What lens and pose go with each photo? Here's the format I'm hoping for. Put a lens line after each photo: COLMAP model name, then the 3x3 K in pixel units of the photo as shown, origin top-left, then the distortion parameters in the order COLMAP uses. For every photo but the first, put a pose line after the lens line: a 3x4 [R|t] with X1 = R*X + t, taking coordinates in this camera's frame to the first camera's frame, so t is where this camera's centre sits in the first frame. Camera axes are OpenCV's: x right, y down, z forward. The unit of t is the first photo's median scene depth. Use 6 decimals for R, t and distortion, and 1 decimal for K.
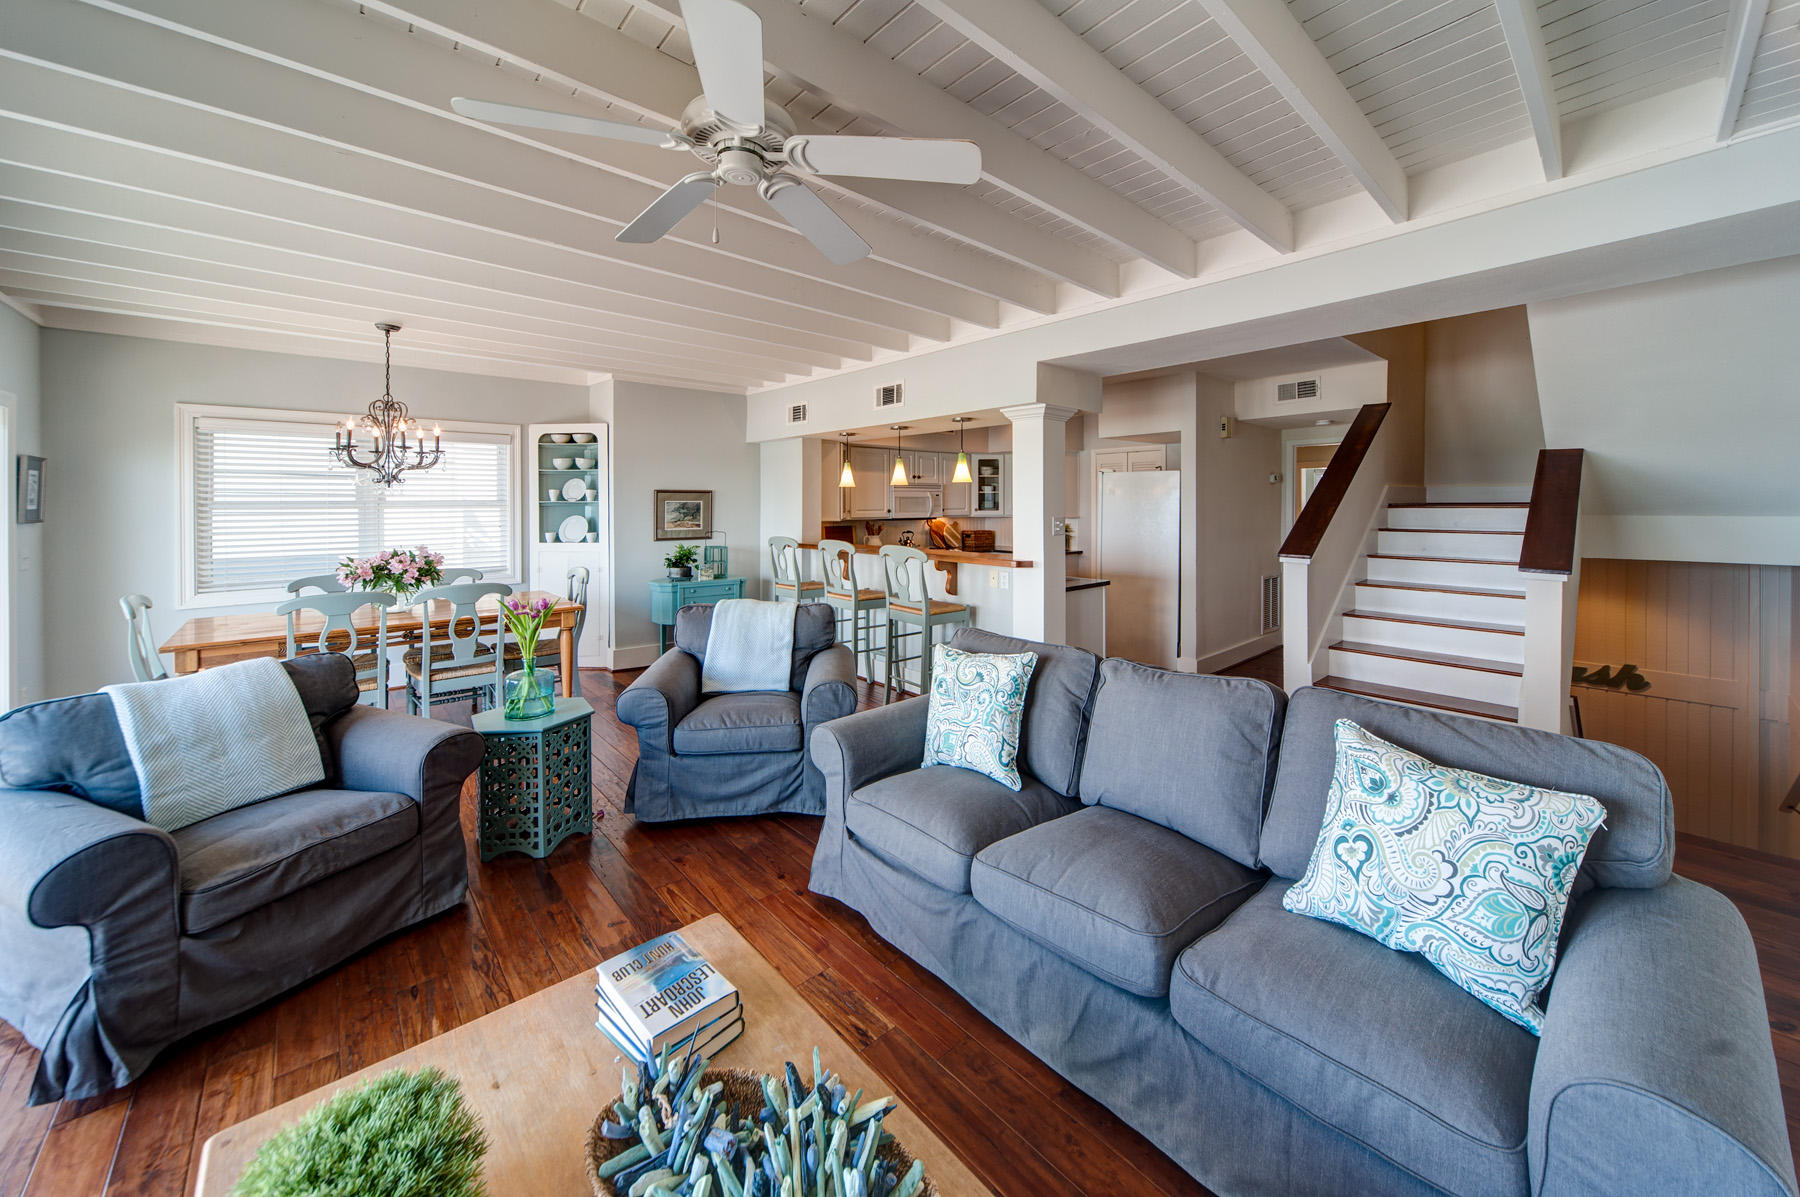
lens RADIAL K [[634.9, 0, 836.2], [0, 634.9, 517.7], [0, 0, 1]] dist [-0.002444, -0.000339]
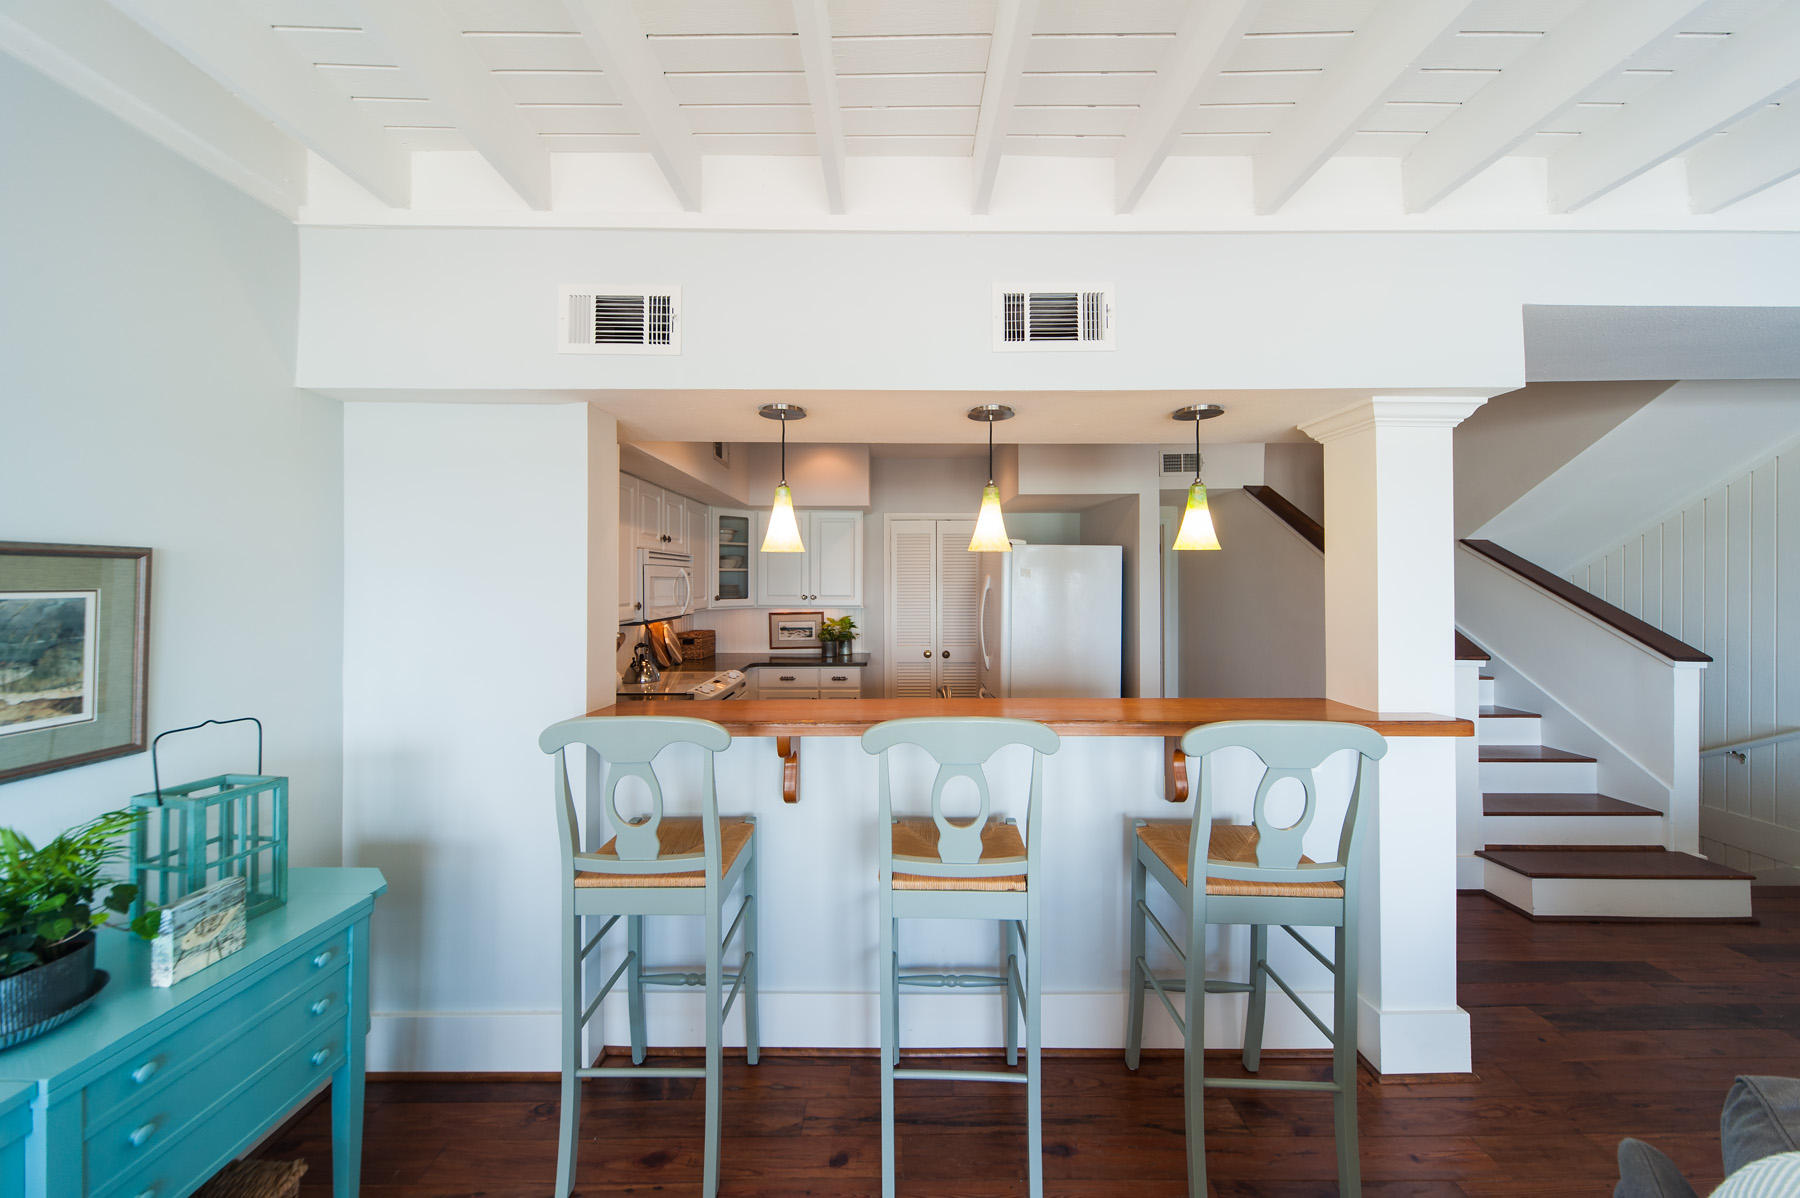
lens RADIAL K [[657.9, 0, 912.0], [0, 657.9, 599.5], [0, 0, 1]] dist [0.011269, -0.000769]
pose [[0.617338, -0.019769, 0.786449, -0.234969], [0.017817, 0.999779, 0.011145, -0.022695], [-0.786496, 0.007132, 0.617554, 0.676545]]
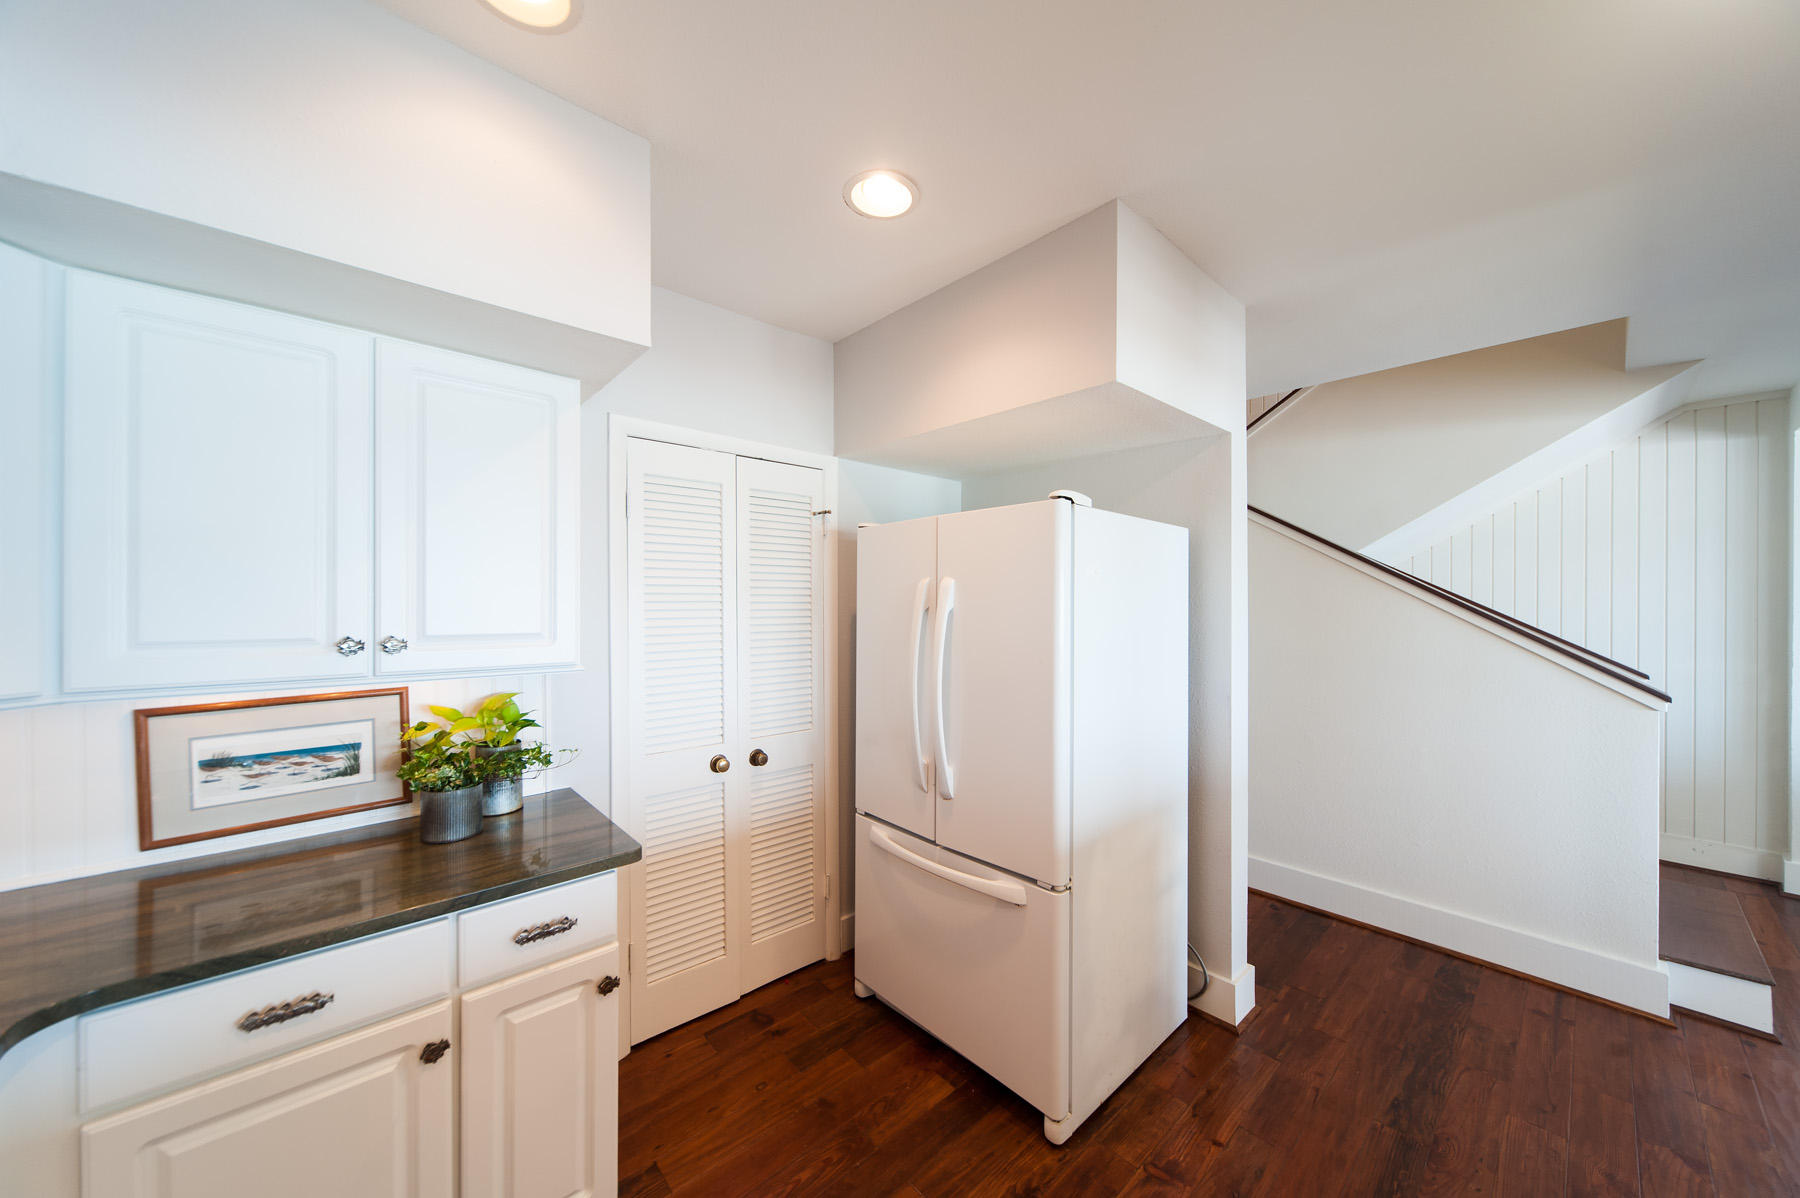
lens RADIAL K [[657.9, 0, 951.9], [0, 657.9, 602.9], [0, 0, 1]] dist [0.011269, -0.000769]
pose [[-0.051826, -0.000443, 0.998656, 0.146797], [0.024750, 0.999692, 0.001728, -0.030440], [-0.998349, 0.024807, -0.051799, 1.168338]]
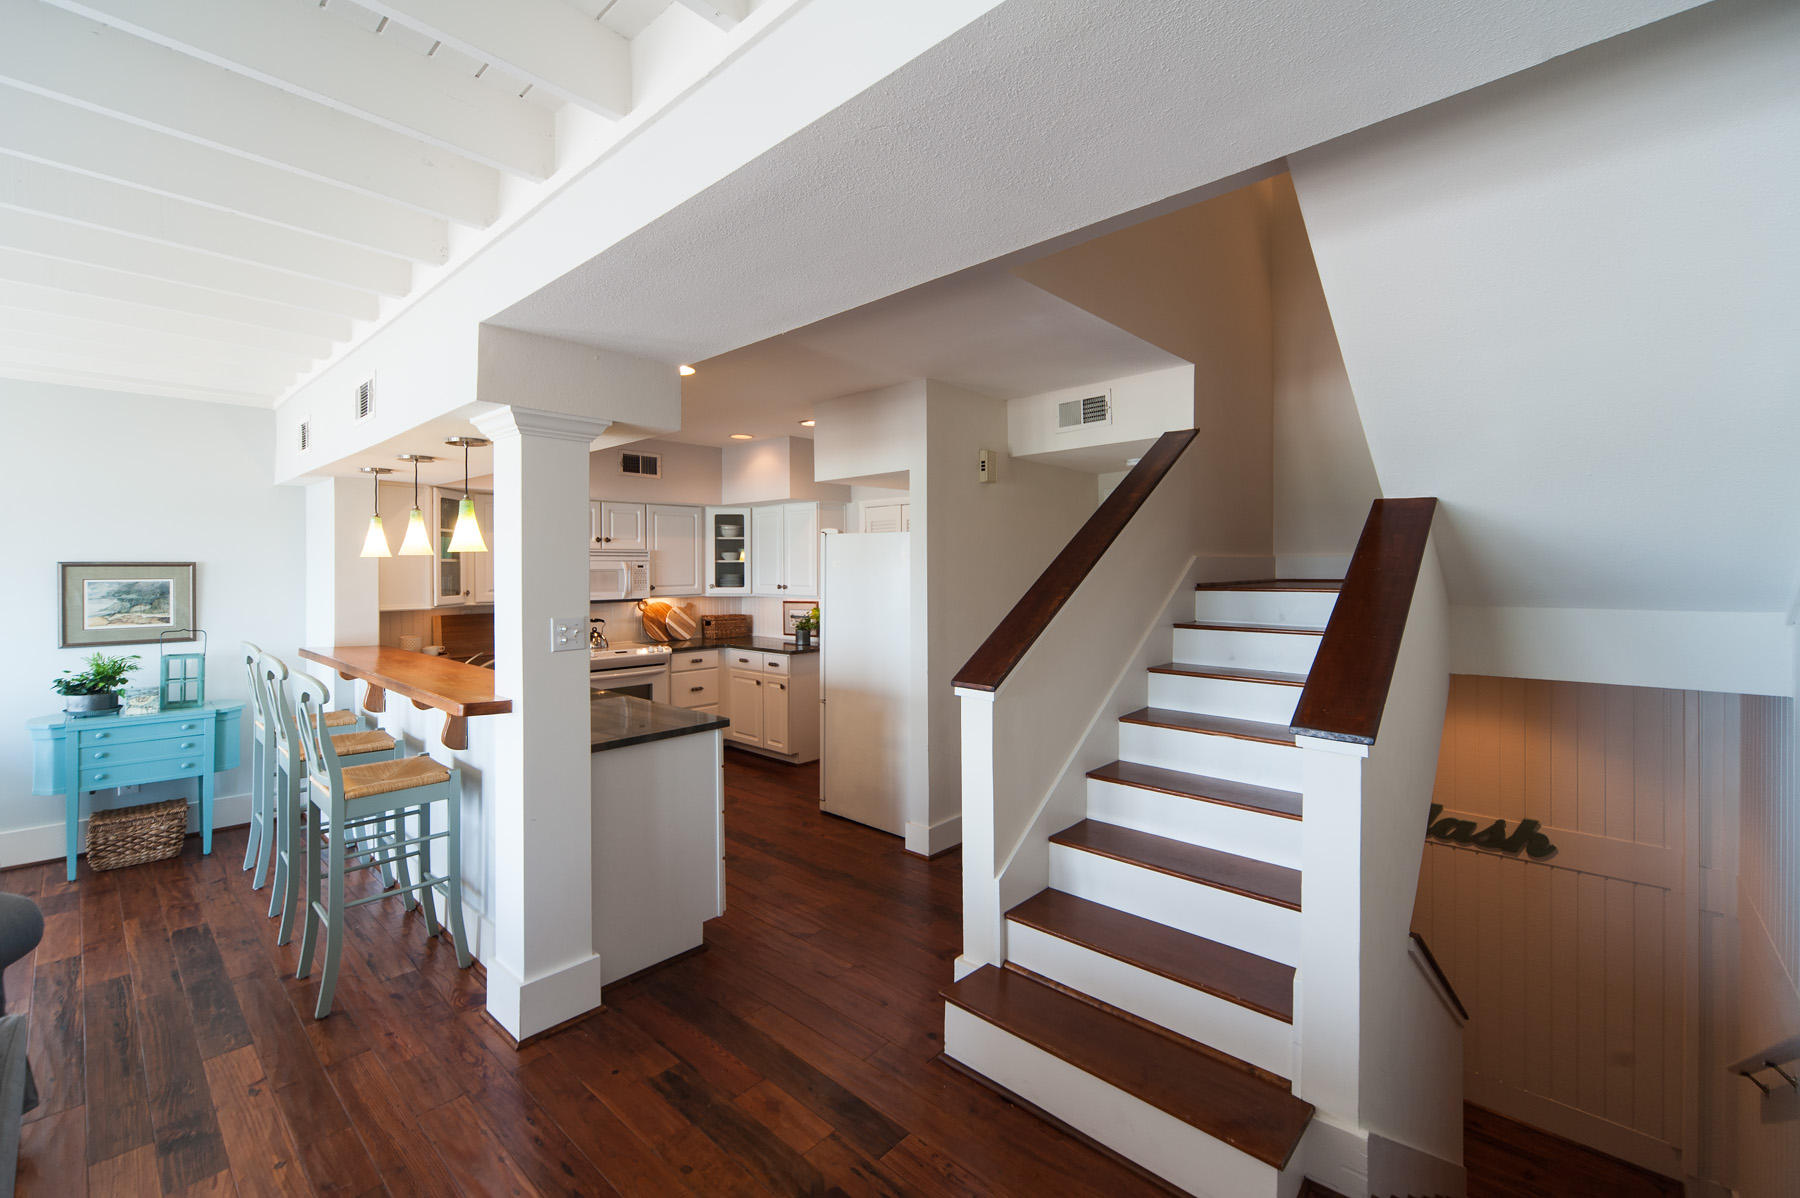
lens RADIAL K [[766.1, 0, 795.9], [0, 766.1, 578.7], [0, 0, 1]] dist [-0.000927, 0.000491]
pose [[0.994275, -0.004102, 0.106773, 0.324748], [0.005150, 0.999941, -0.009549, -0.018057], [-0.106727, 0.010044, 0.994238, 0.222750]]
